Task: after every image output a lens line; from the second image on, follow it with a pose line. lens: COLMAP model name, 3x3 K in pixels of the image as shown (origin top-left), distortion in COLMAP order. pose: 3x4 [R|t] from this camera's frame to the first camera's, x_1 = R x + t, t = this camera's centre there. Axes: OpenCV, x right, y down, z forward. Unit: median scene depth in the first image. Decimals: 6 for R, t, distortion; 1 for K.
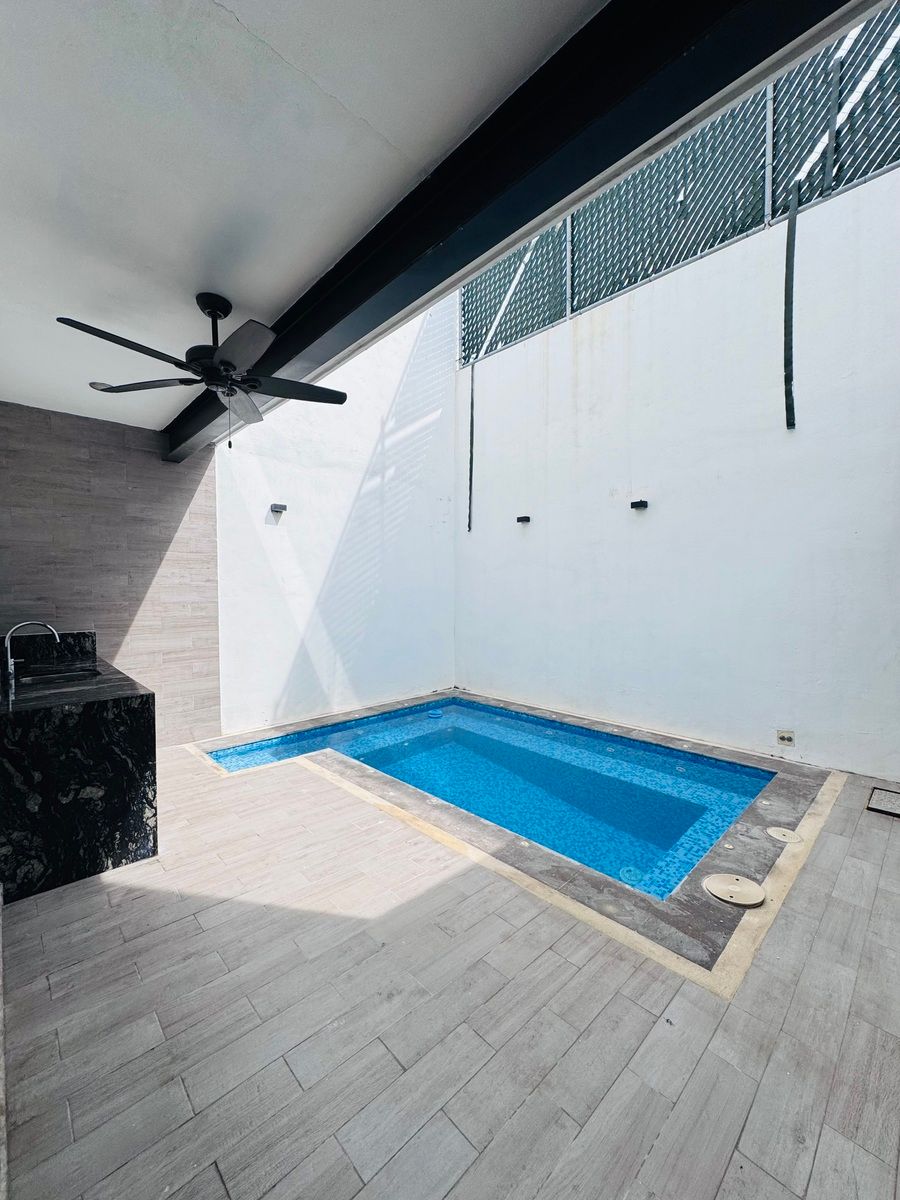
lens RADIAL K [[476.7, 0, 451.9], [0, 476.7, 599.5], [0, 0, 1]] dist [-0.002847, 0.001103]
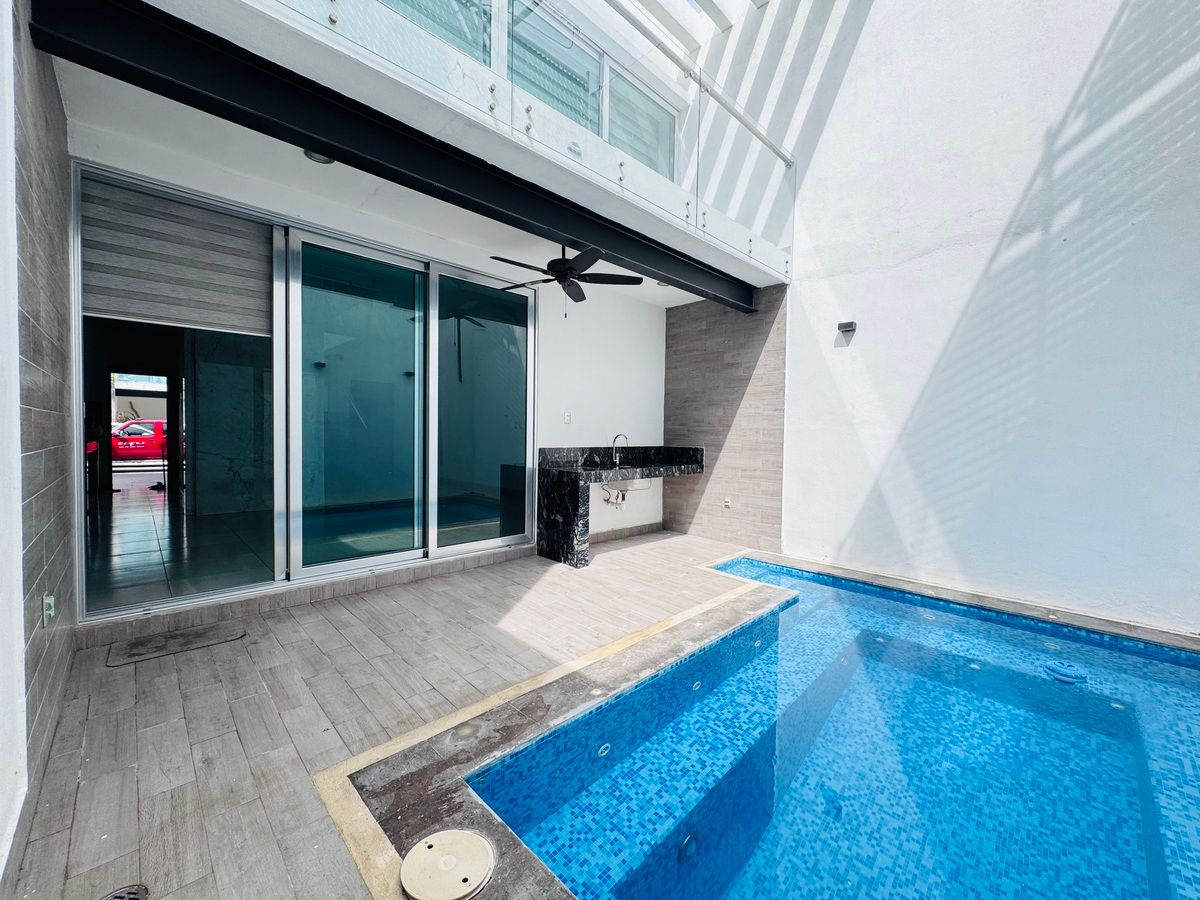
lens RADIAL K [[476.7, 0, 604.8], [0, 476.7, 446.4], [0, 0, 1]] dist [-0.002847, 0.001103]
pose [[0.021422, 0.029655, -0.999331, 0.648186], [-0.041140, 0.998740, 0.028756, 0.032495], [0.998924, 0.040497, 0.022615, 0.639577]]
